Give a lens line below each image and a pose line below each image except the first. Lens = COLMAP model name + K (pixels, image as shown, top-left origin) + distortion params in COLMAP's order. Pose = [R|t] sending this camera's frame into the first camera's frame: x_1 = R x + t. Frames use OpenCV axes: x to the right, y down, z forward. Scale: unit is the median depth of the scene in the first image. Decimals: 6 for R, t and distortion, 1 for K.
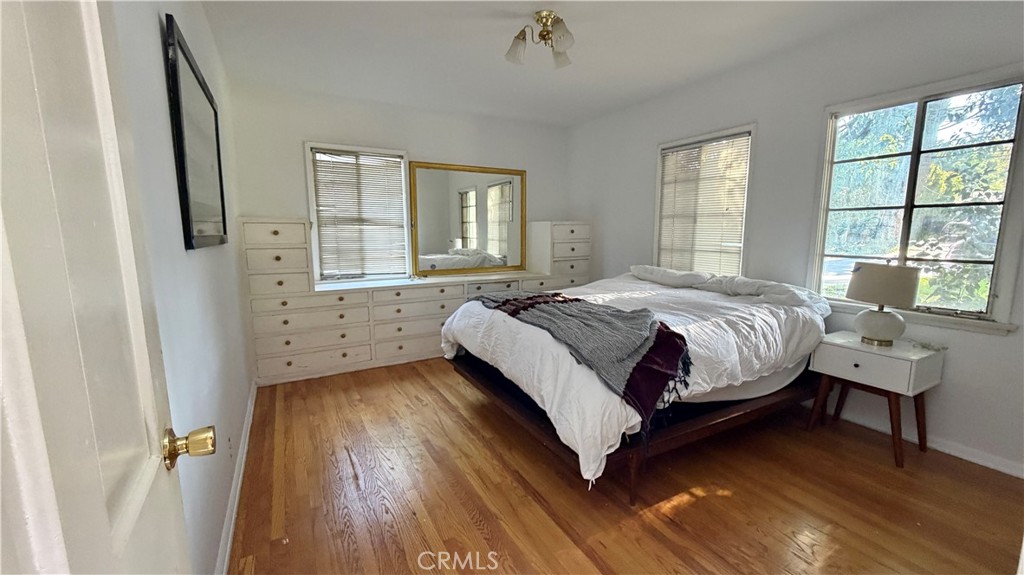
lens RADIAL K [[407.4, 0, 514.6], [0, 407.4, 287.7], [0, 0, 1]] dist [-0.000091, -0.000066]
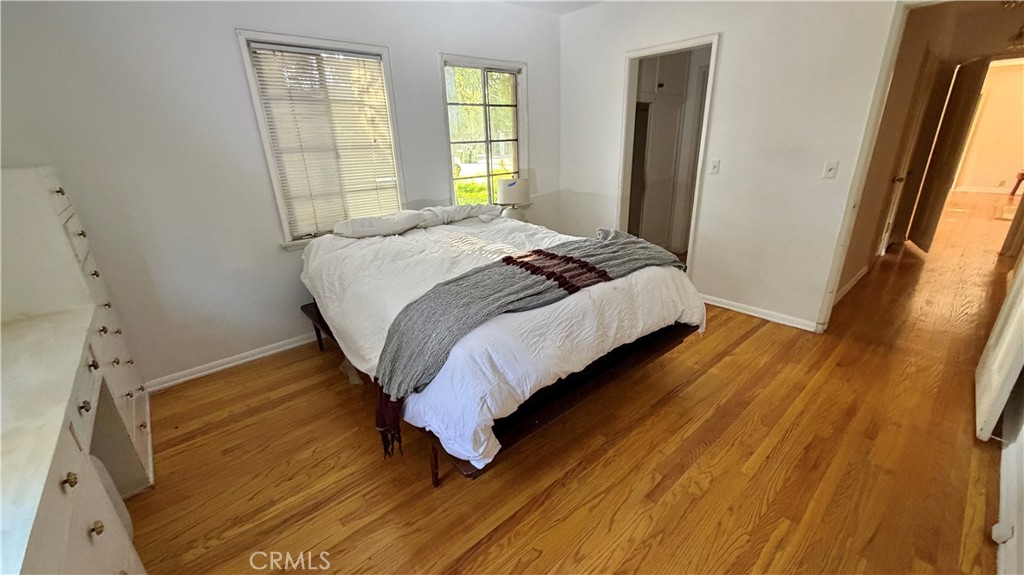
lens RADIAL K [[407.4, 0, 514.6], [0, 407.4, 287.7], [0, 0, 1]] dist [-0.000091, -0.000066]
pose [[-0.203204, -0.326738, 0.923012, -0.502950], [0.171839, 0.916148, 0.362139, -0.169254], [-0.963939, 0.232198, -0.130019, 0.900344]]
